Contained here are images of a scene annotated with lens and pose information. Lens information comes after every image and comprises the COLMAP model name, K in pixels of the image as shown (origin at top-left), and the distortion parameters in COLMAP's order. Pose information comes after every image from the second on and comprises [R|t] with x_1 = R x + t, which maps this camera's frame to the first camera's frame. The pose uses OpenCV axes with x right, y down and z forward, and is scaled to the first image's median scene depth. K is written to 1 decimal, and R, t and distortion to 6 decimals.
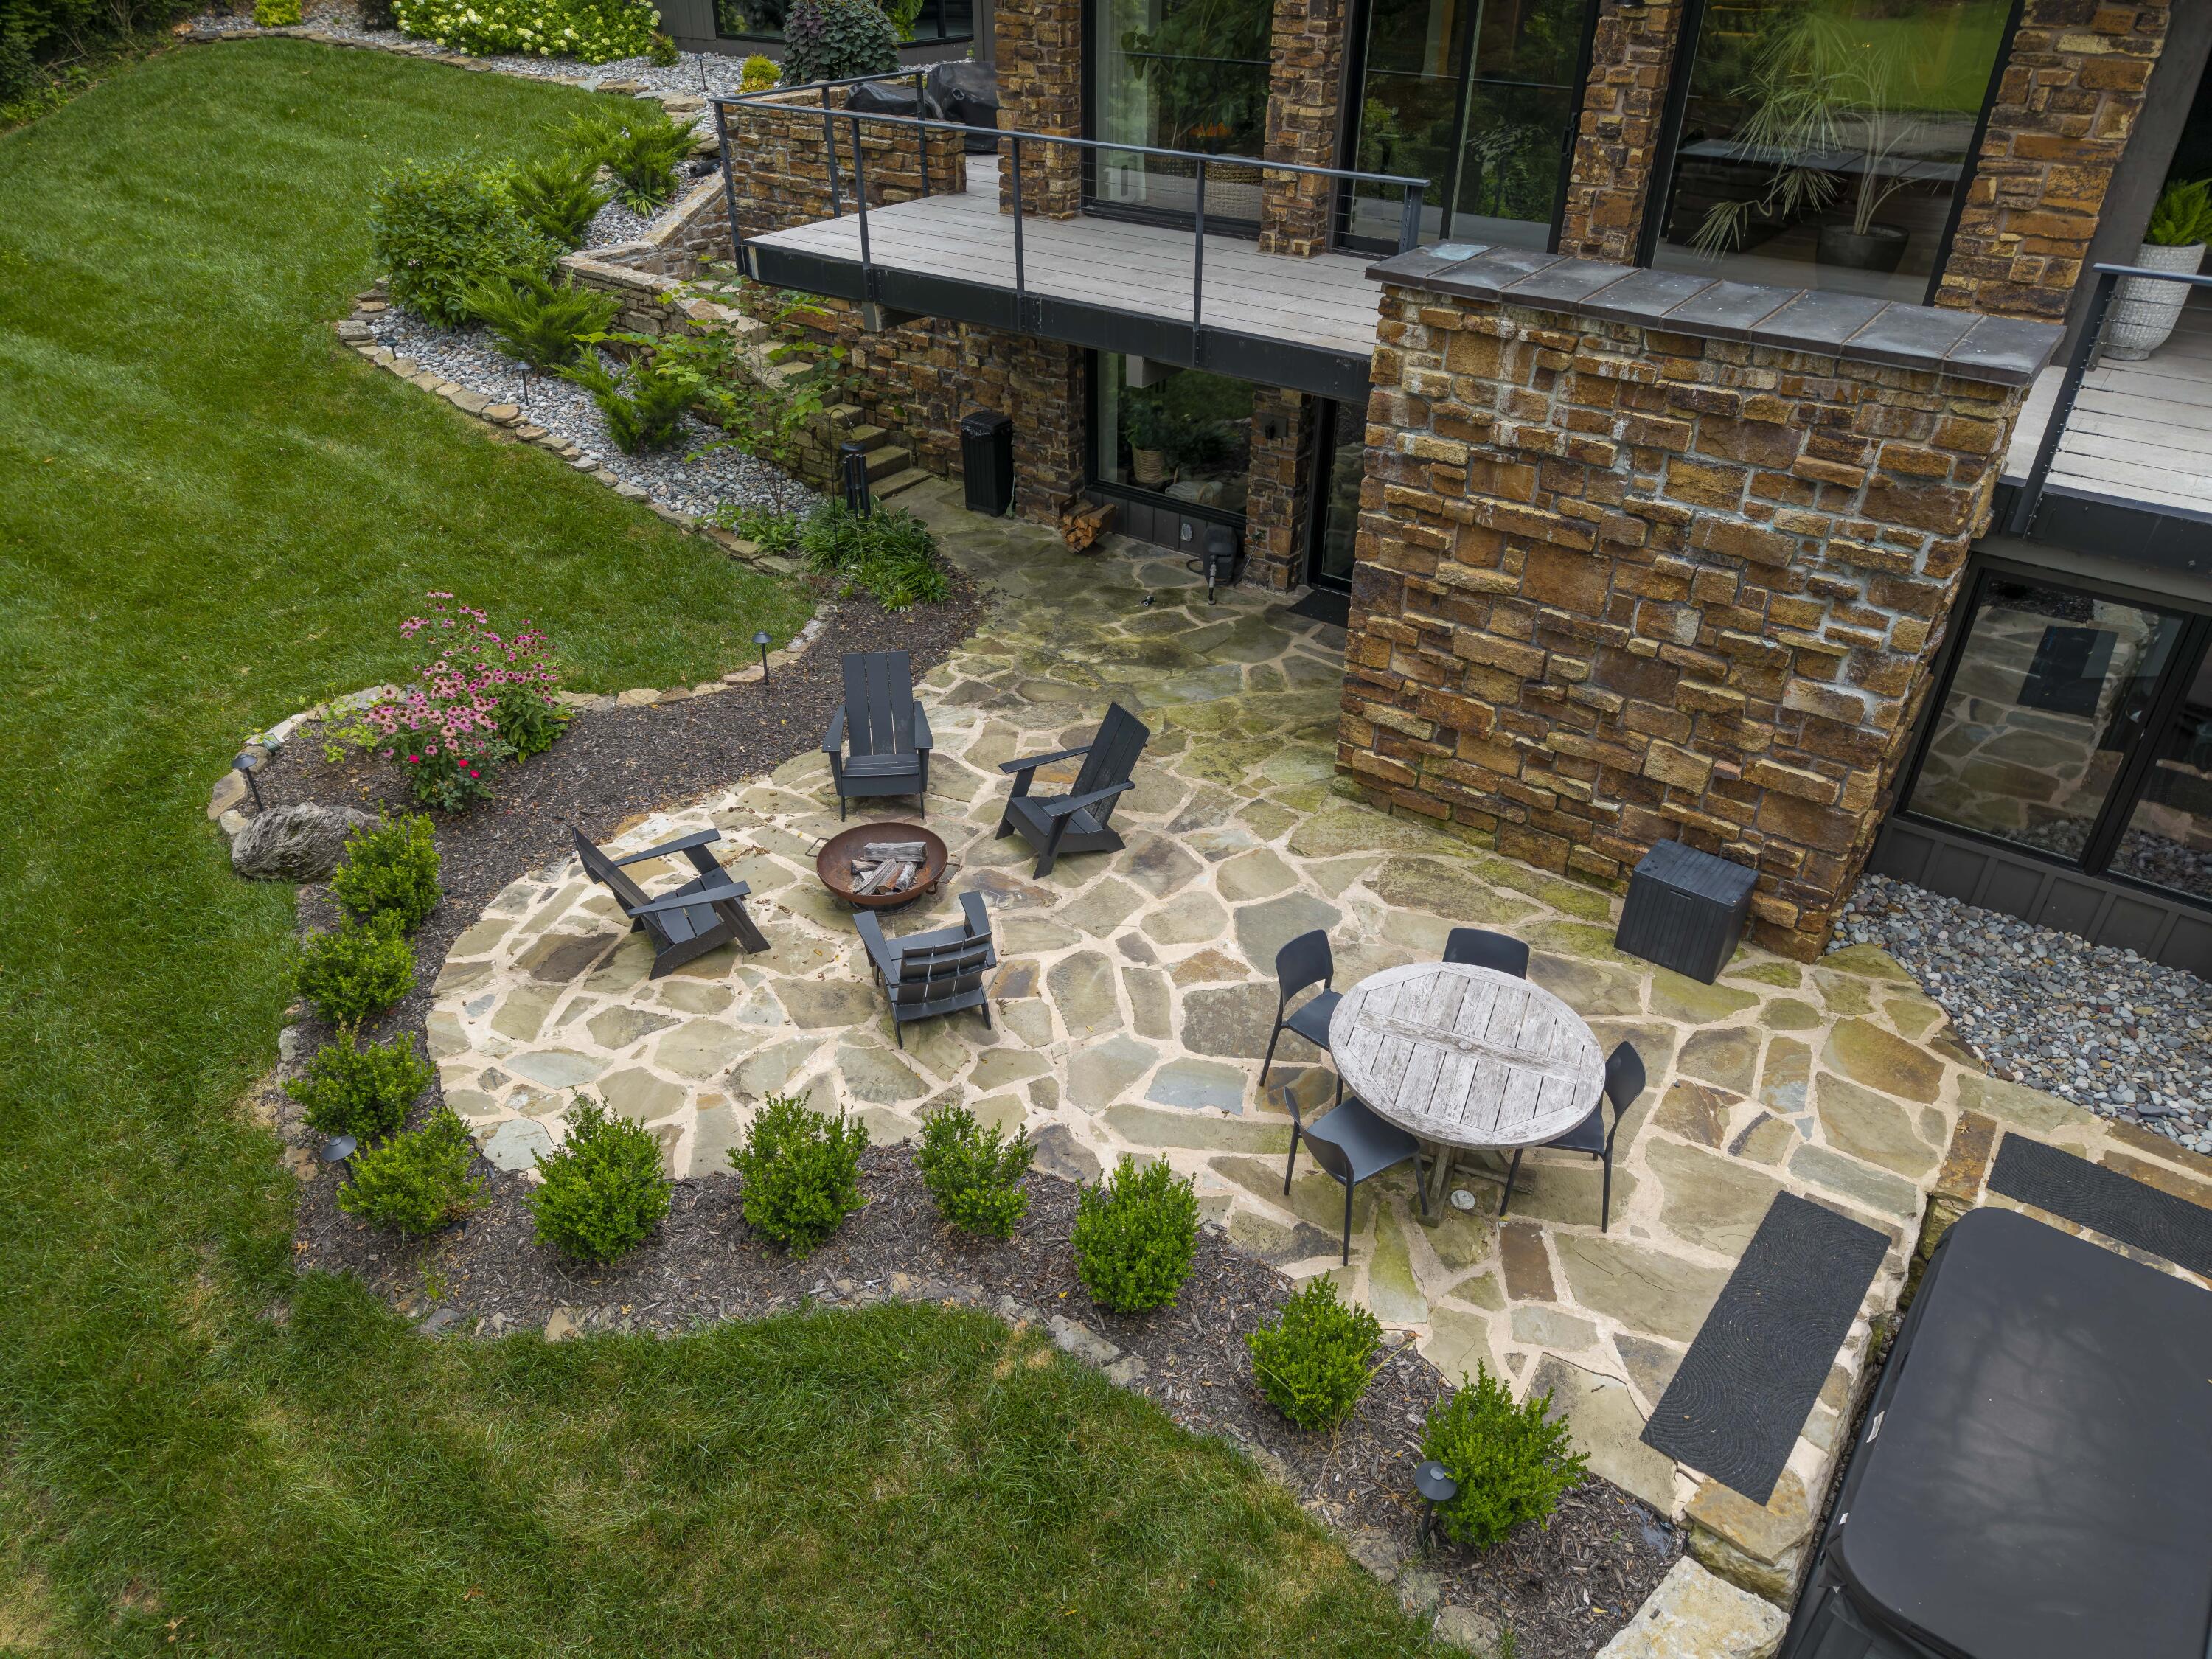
lens RADIAL K [[1482.0, 0, 1101.3], [0, 1482.0, 842.0], [0, 0, 1]] dist [0.020565, -0.019093]
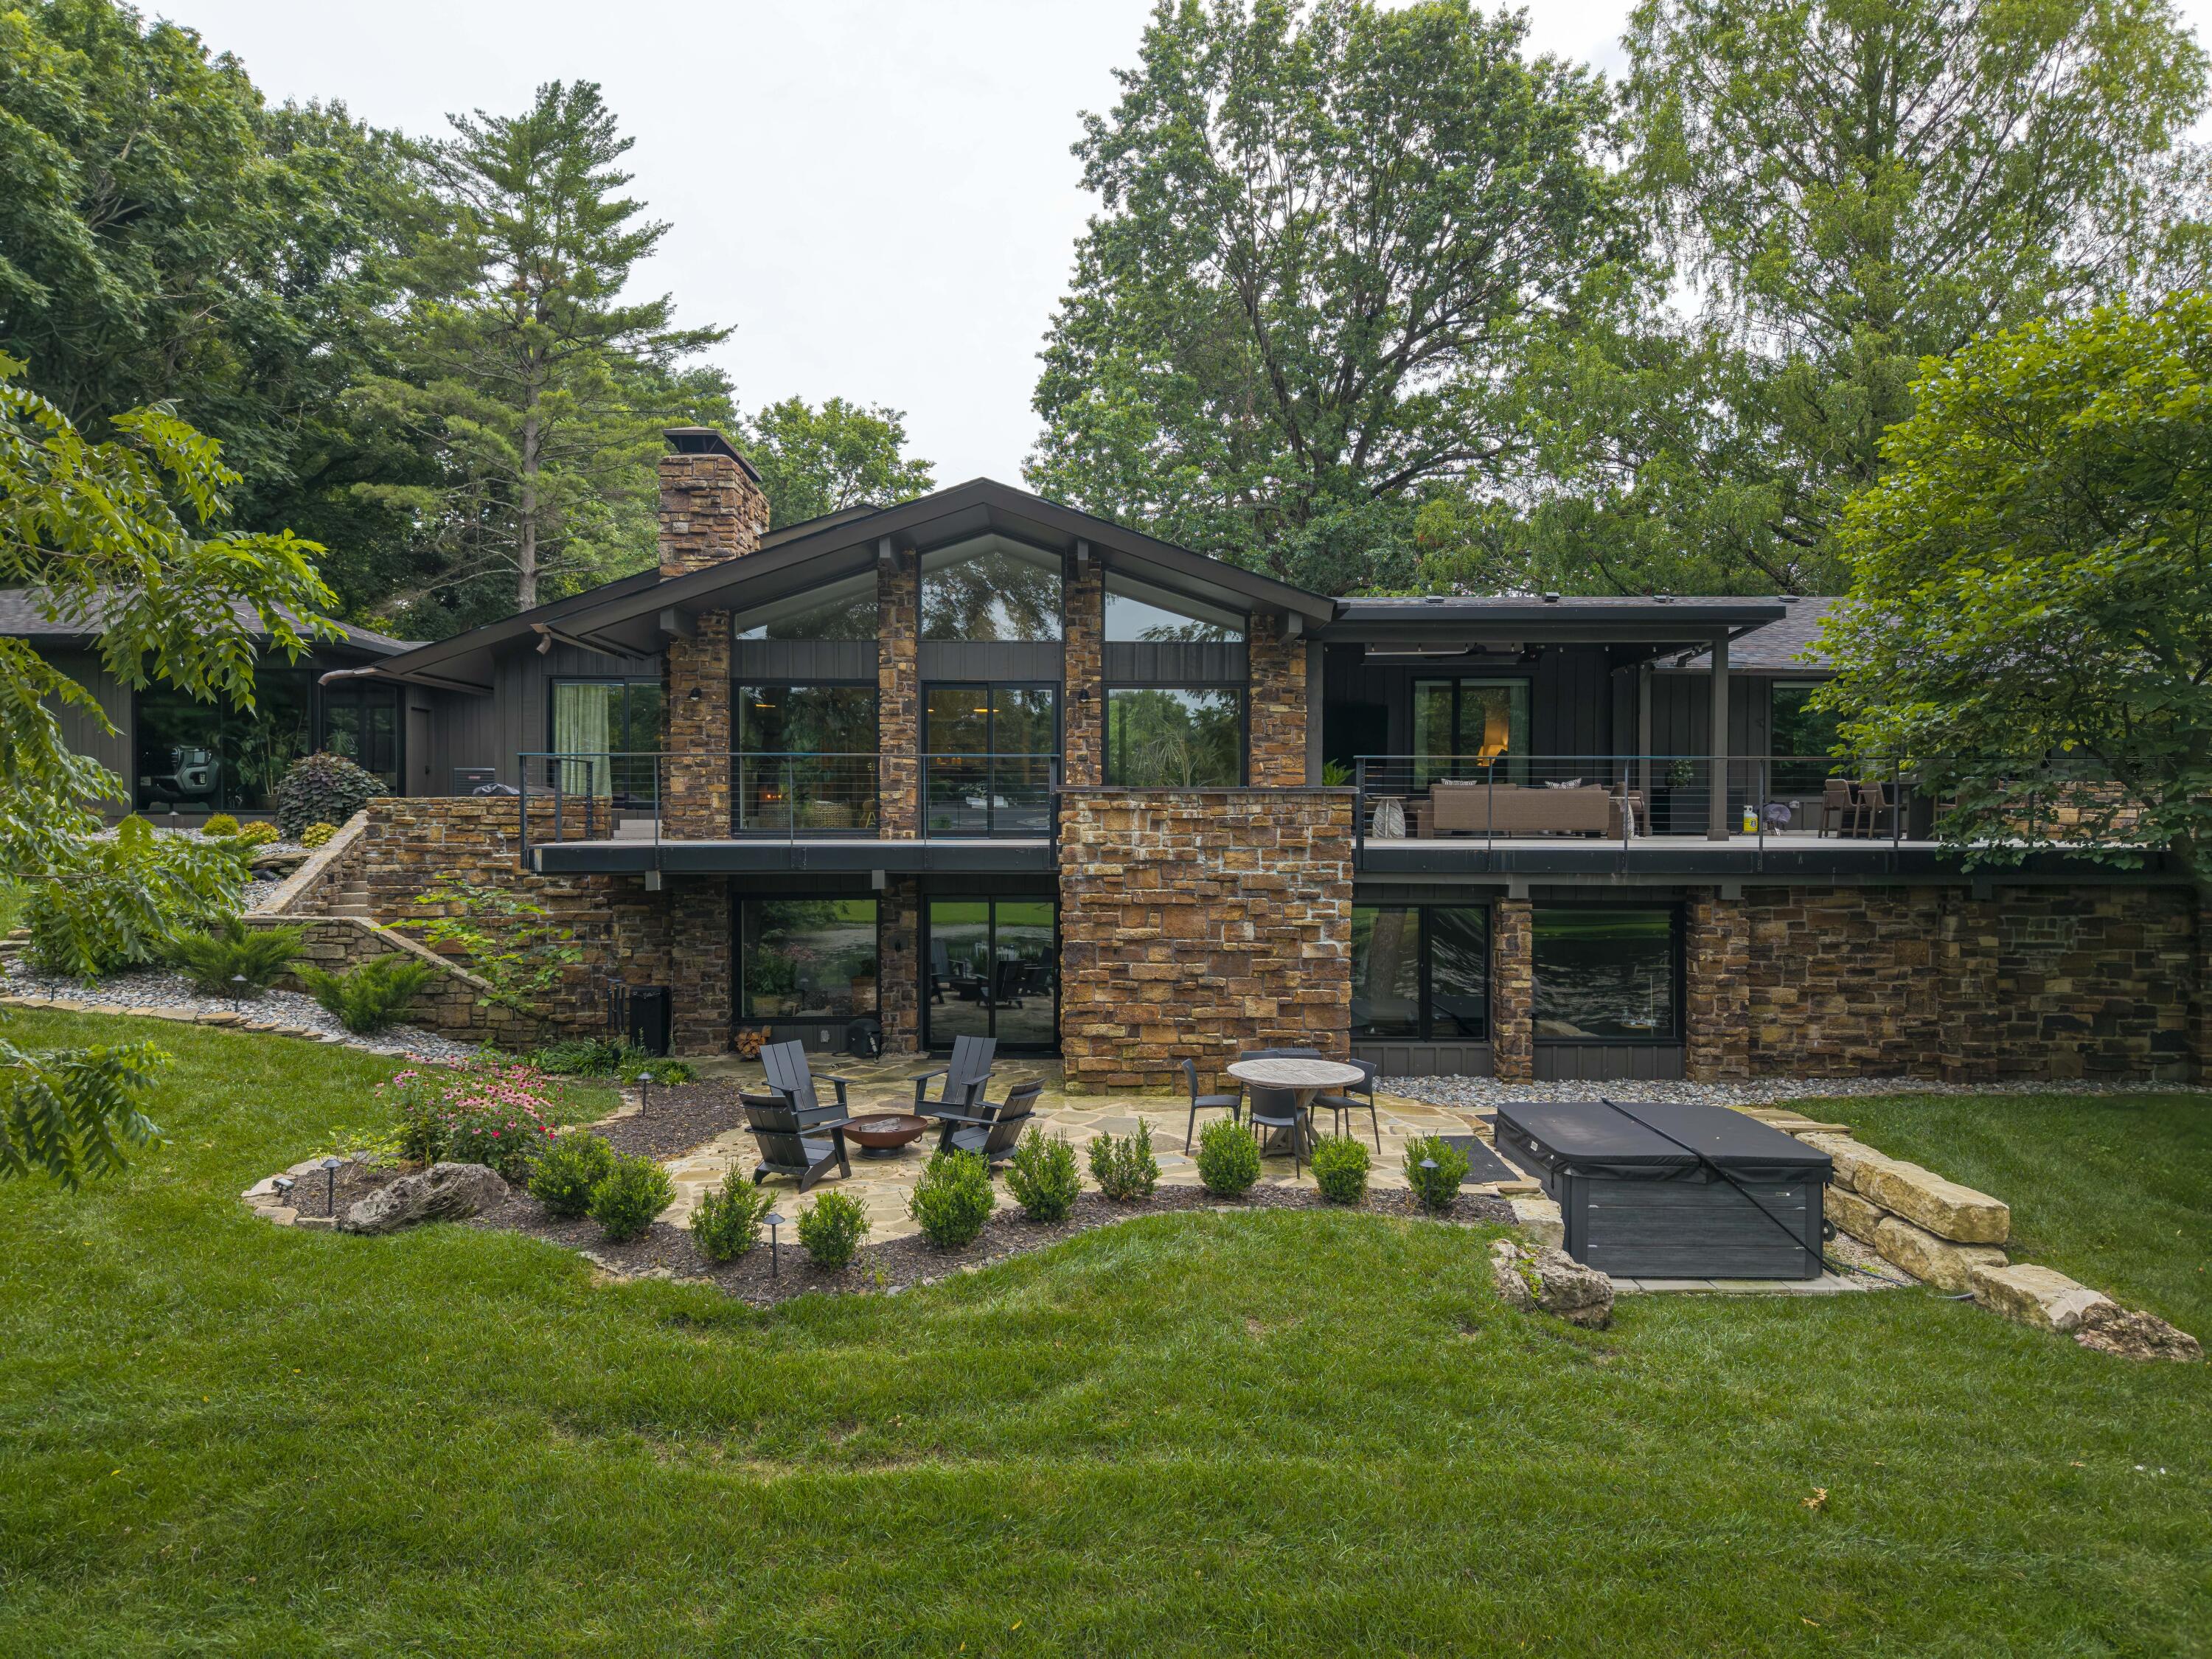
lens RADIAL K [[1454.9, 0, 1106.0], [0, 1454.9, 829.5], [0, 0, 1]] dist [0.111185, -0.193384]
pose [[0.793704, -0.006697, 0.608267, -0.562277], [0.335043, 0.839412, -0.427942, 0.304600], [-0.507720, 0.543455, 0.668488, -0.174537]]
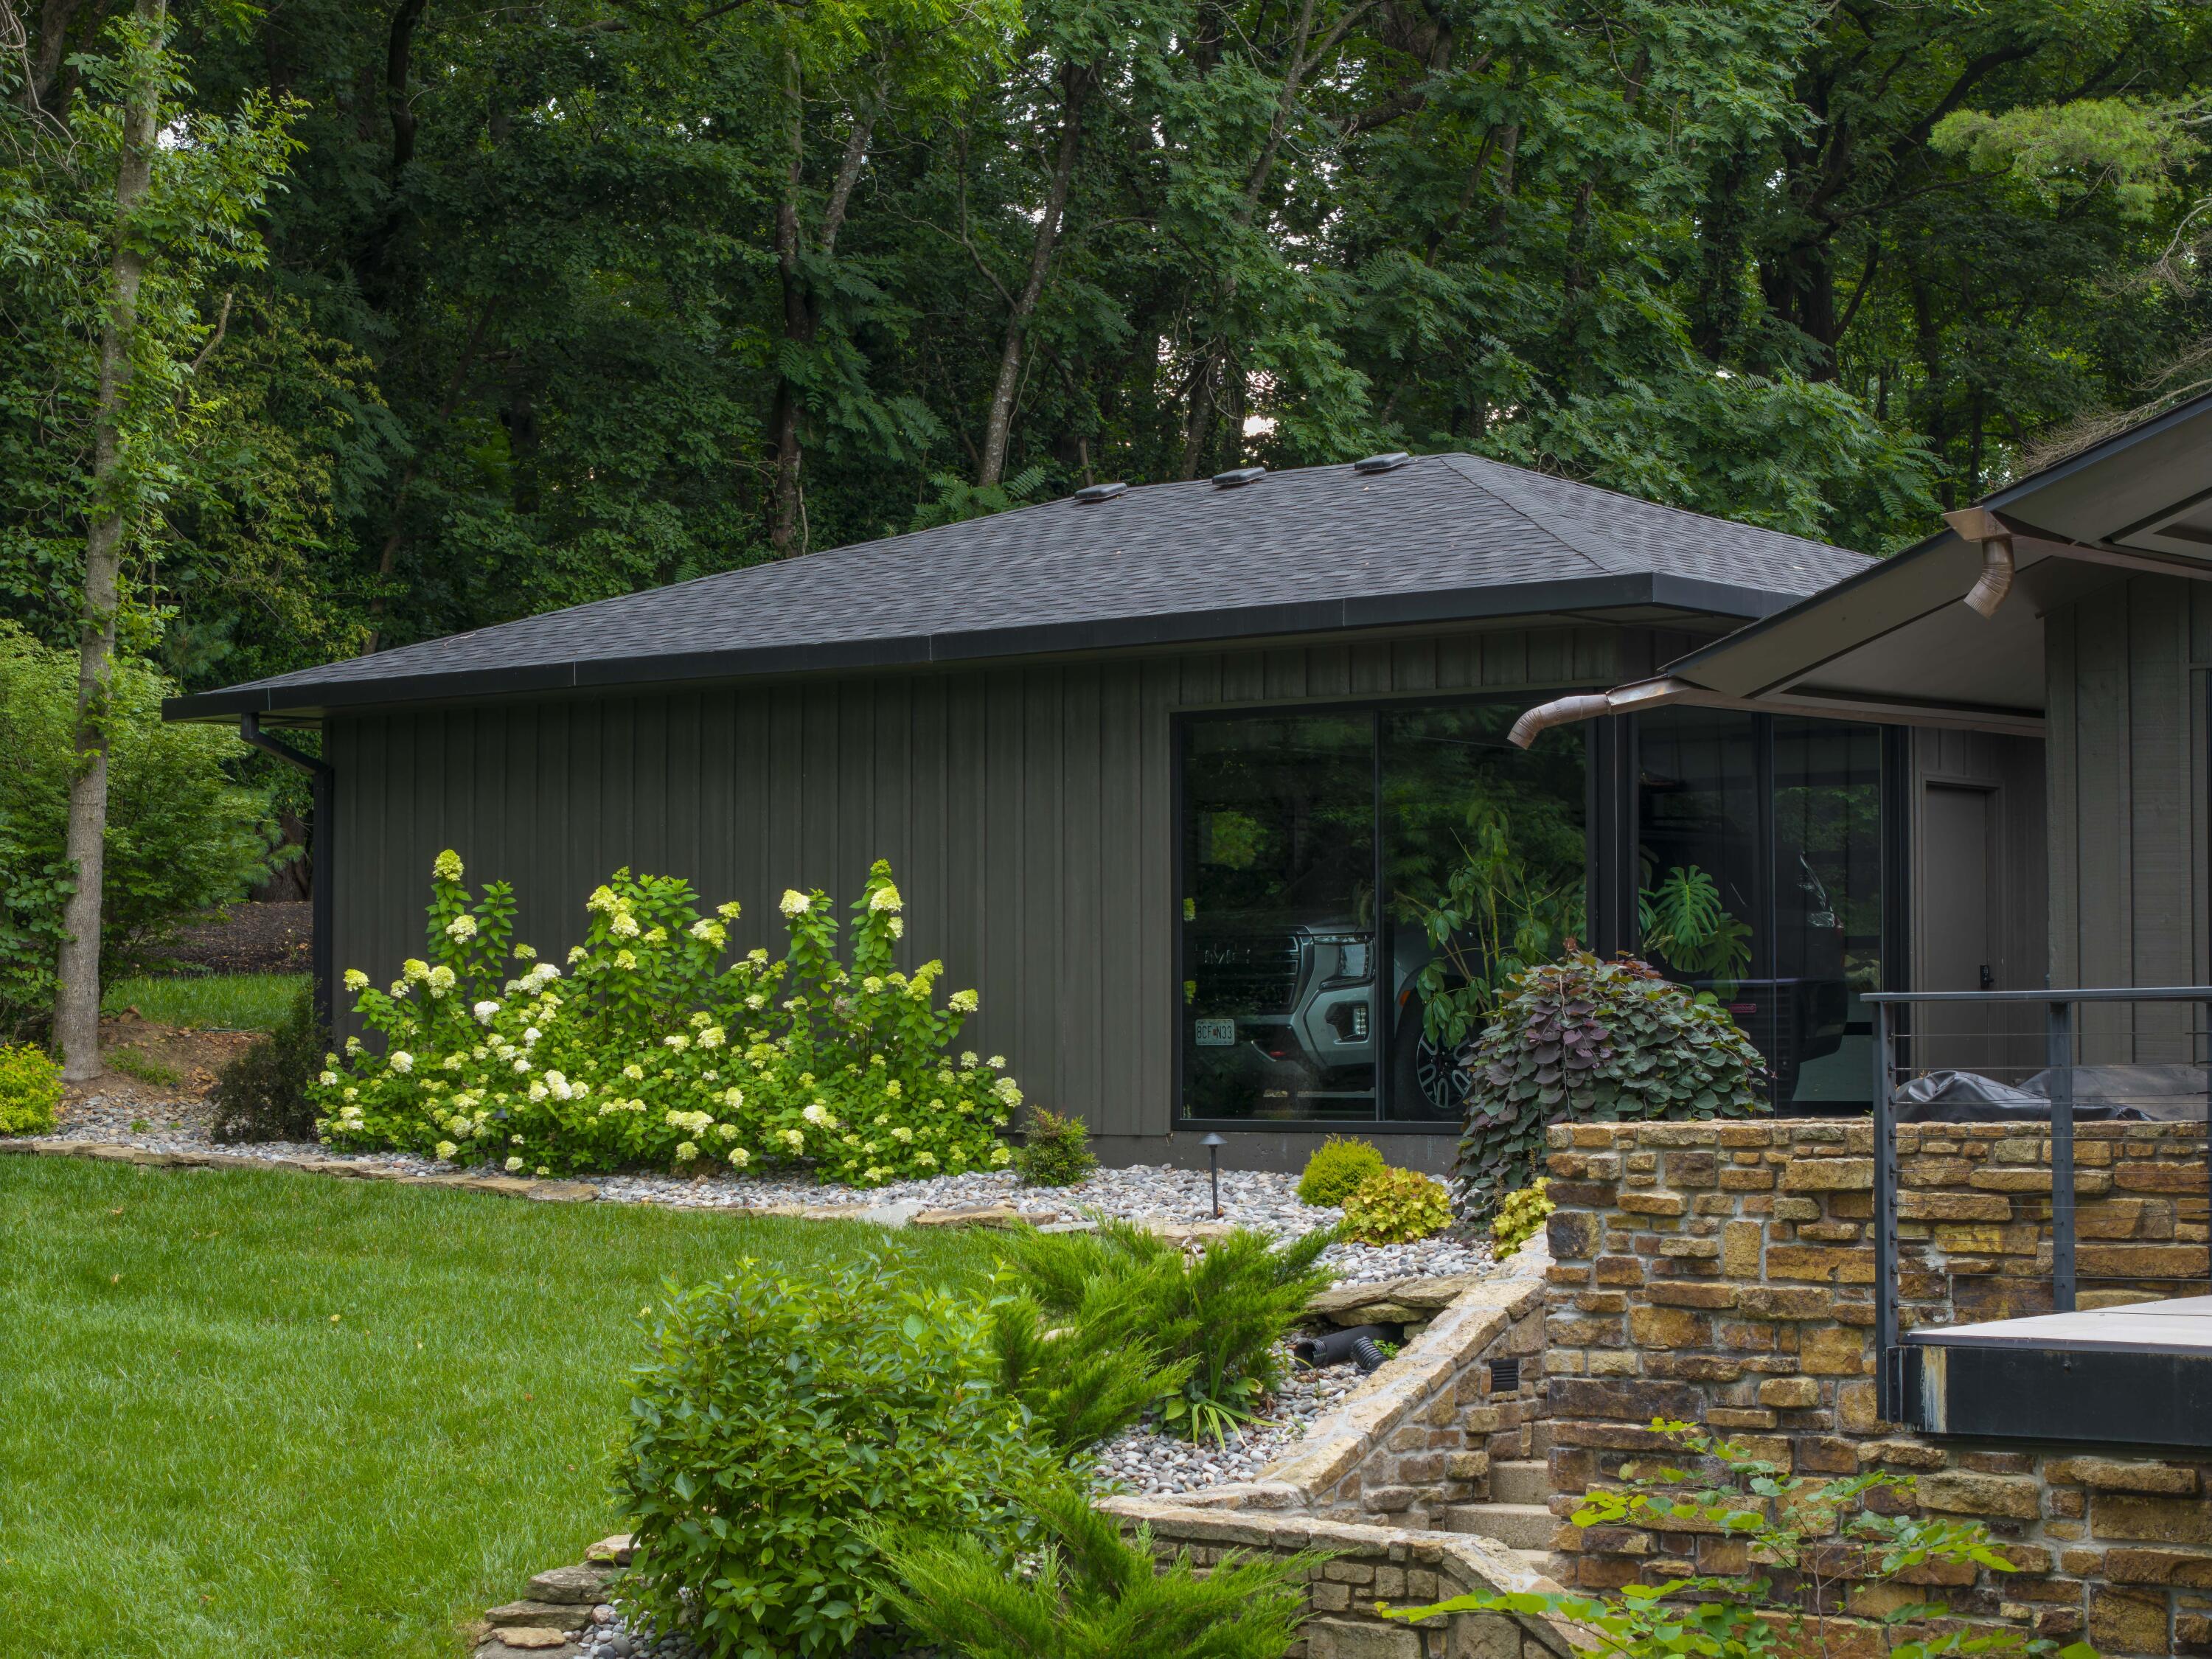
lens RADIAL K [[4463.7, 0, 1106.0], [0, 4463.7, 829.5], [0, 0, 1]] dist [-0.396552, 3.190805]
pose [[0.998114, -0.007316, -0.060958, -0.322324], [-0.029932, 0.808895, -0.587191, 0.128681], [0.053605, 0.587908, 0.807150, 0.018883]]
